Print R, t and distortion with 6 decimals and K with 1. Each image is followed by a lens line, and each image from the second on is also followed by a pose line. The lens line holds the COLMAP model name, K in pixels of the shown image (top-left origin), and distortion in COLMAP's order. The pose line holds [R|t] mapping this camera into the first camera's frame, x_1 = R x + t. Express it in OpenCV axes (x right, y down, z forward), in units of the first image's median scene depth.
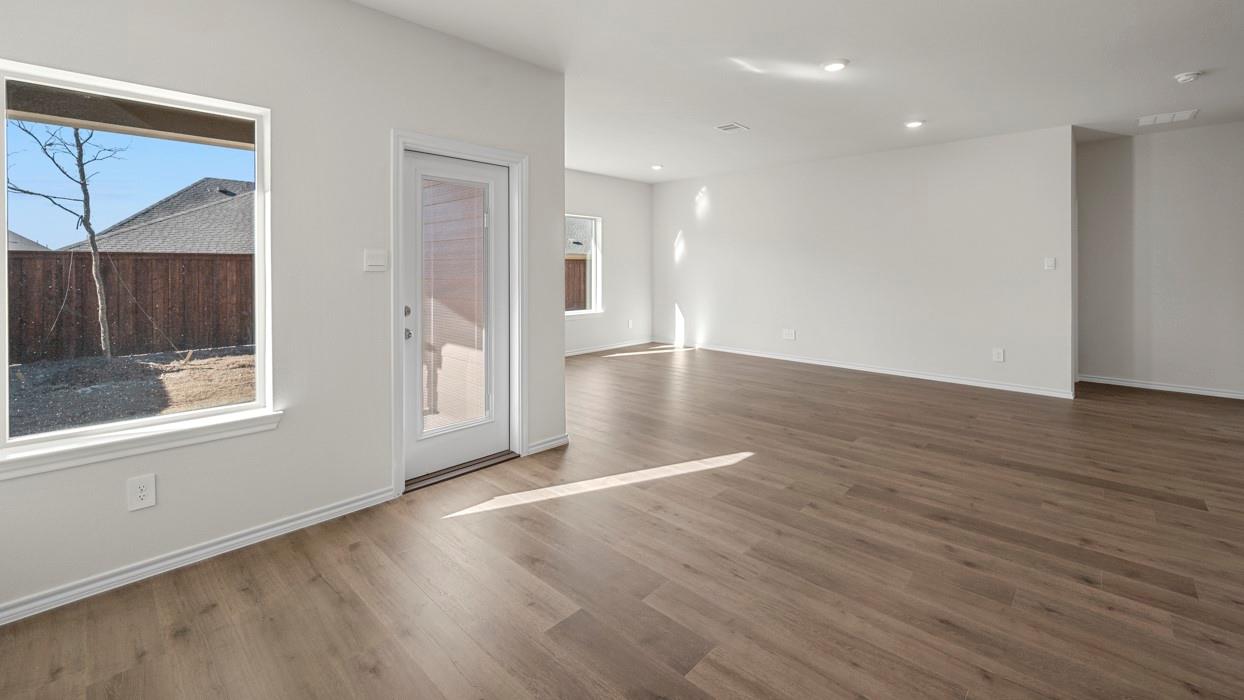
lens RADIAL K [[516.9, 0, 627.1], [0, 516.9, 275.3], [0, 0, 1]] dist [-0.000211, 0.015943]
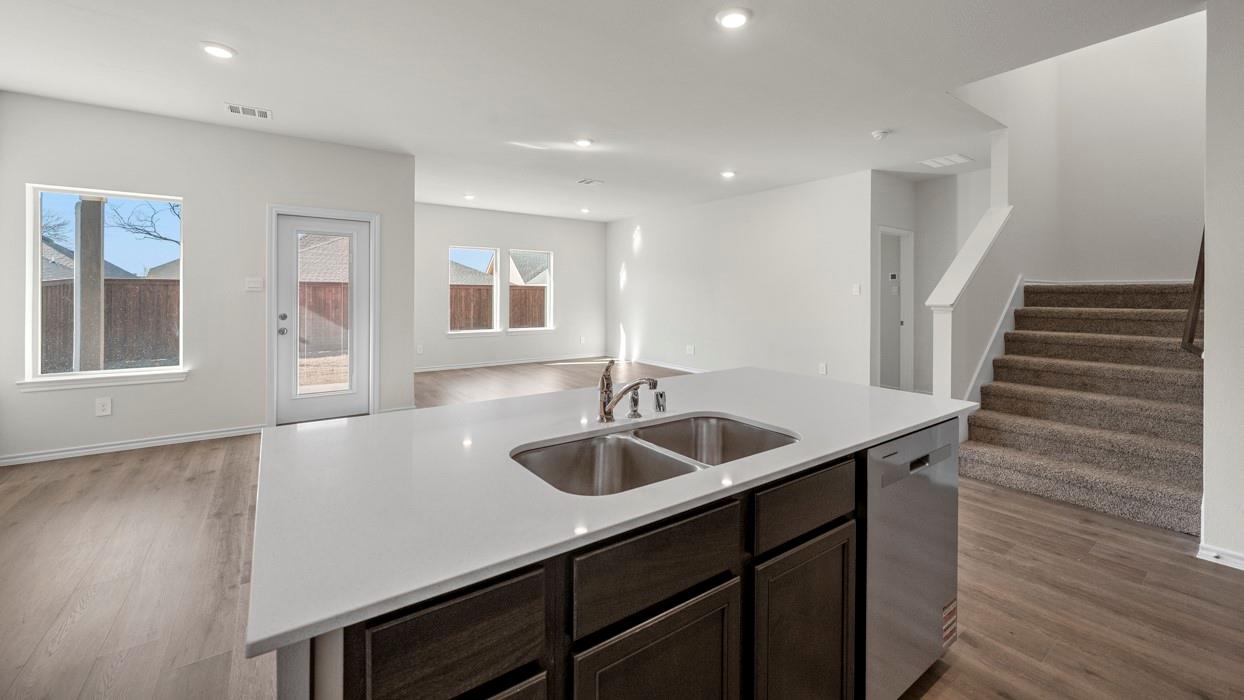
lens RADIAL K [[489.0, 0, 620.5], [0, 489.0, 292.2], [0, 0, 1]] dist [0.039301, -0.000033]
pose [[0.978322, 0.003958, -0.207050, 0.785429], [-0.009007, 0.999684, -0.023450, 0.020966], [0.206892, 0.024807, 0.978049, -0.250963]]
